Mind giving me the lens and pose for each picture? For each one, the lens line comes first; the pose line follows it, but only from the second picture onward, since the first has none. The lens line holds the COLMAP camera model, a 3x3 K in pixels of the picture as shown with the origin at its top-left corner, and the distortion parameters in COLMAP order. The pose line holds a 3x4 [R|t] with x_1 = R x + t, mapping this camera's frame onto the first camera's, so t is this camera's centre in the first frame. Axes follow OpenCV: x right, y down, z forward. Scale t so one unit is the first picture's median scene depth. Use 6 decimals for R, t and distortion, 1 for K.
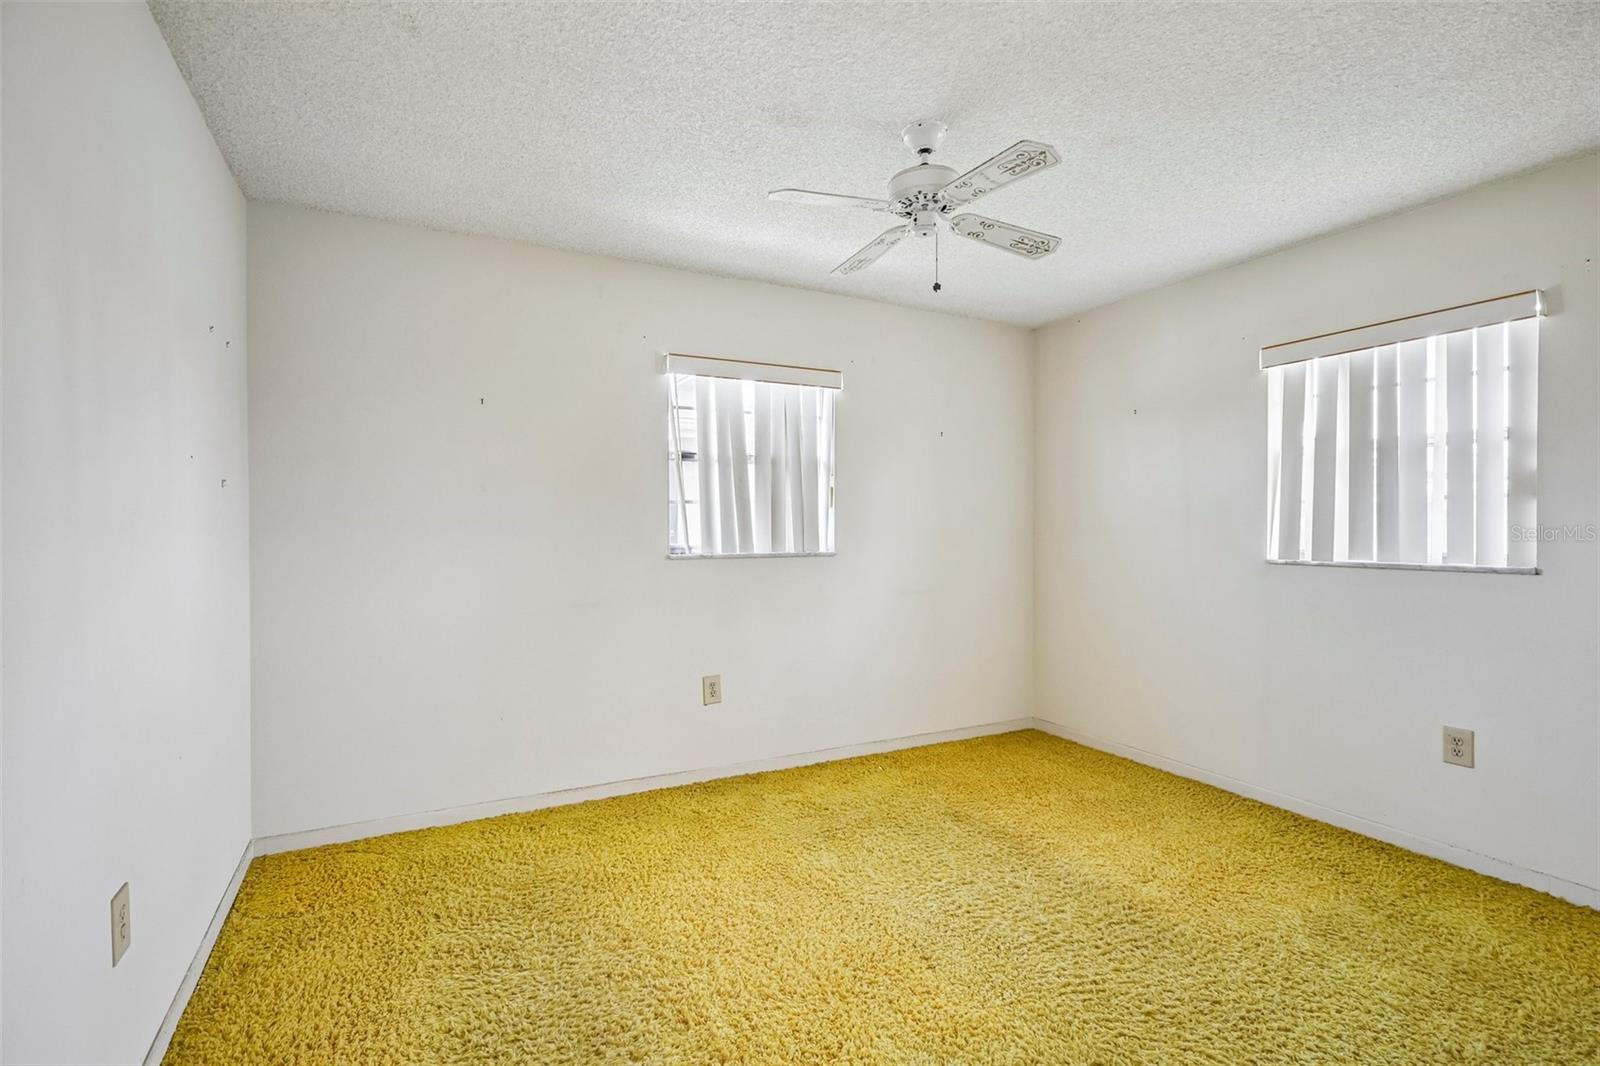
lens RADIAL K [[754.7, 0, 803.8], [0, 754.7, 530.5], [0, 0, 1]] dist [-0.000357, 0.000974]
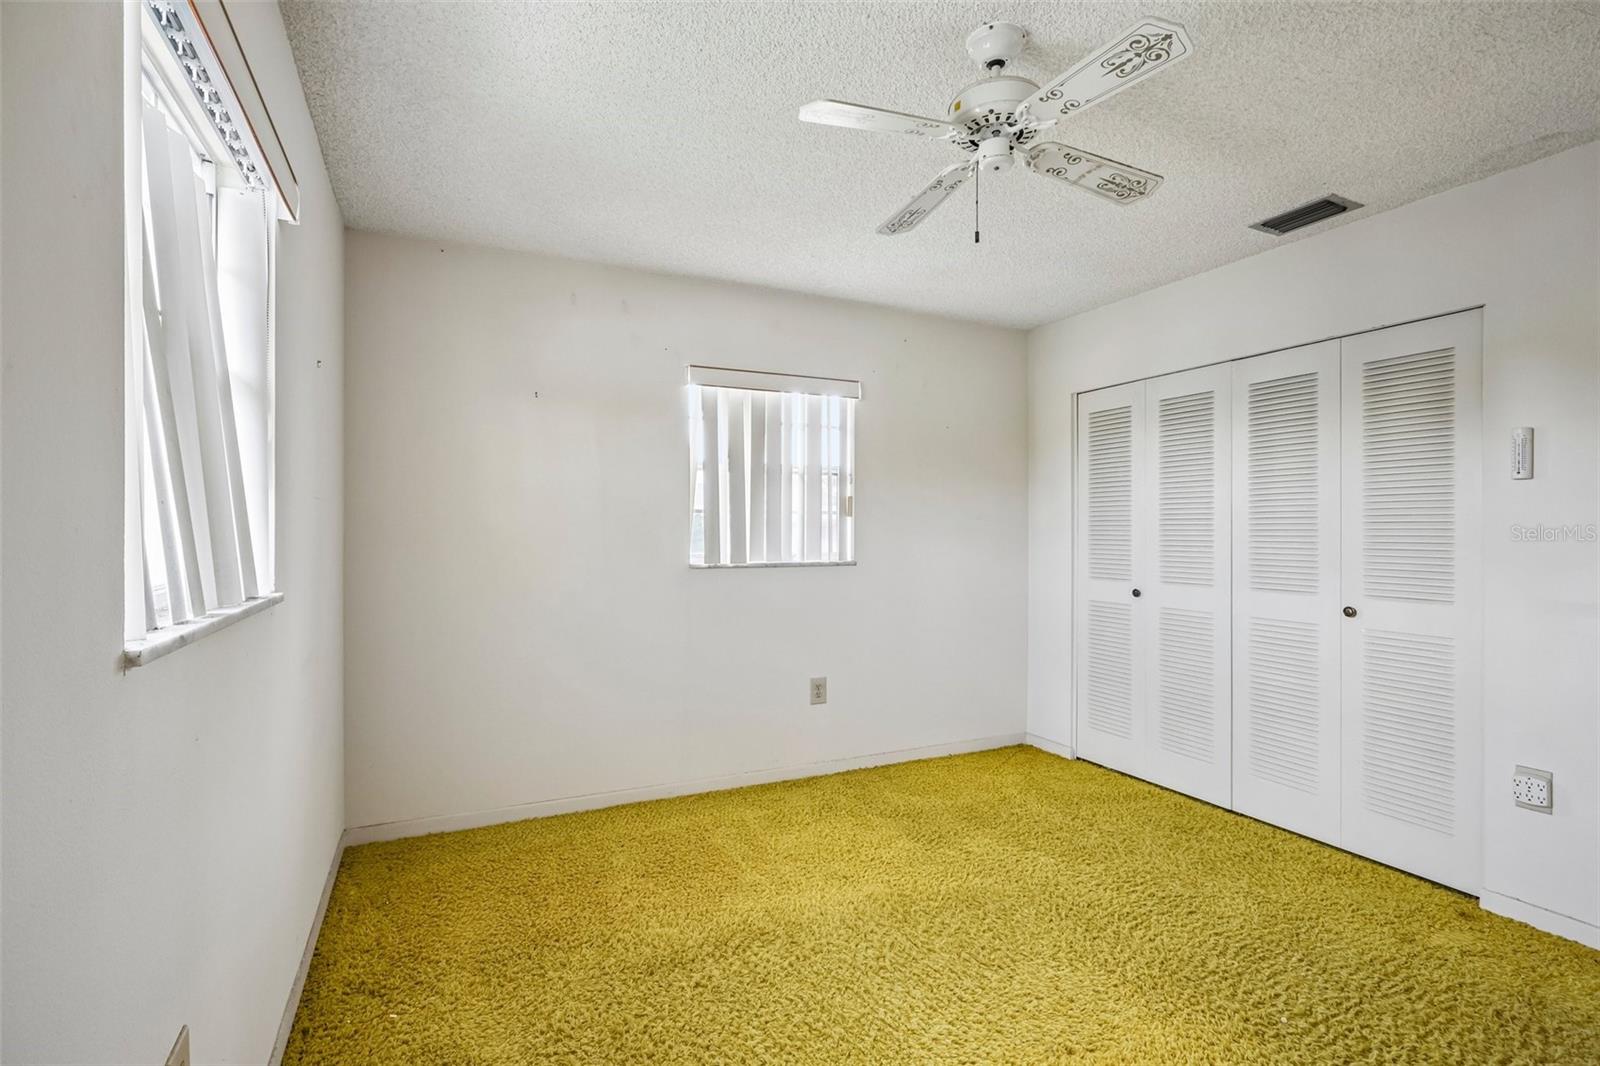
lens RADIAL K [[754.7, 0, 803.0], [0, 754.7, 532.6], [0, 0, 1]] dist [-0.000357, 0.000974]
pose [[0.039233, 0.002626, 0.999227, -0.488359], [0.005489, 0.999981, -0.002843, -0.002641], [-0.999215, 0.005596, 0.039218, 0.885386]]
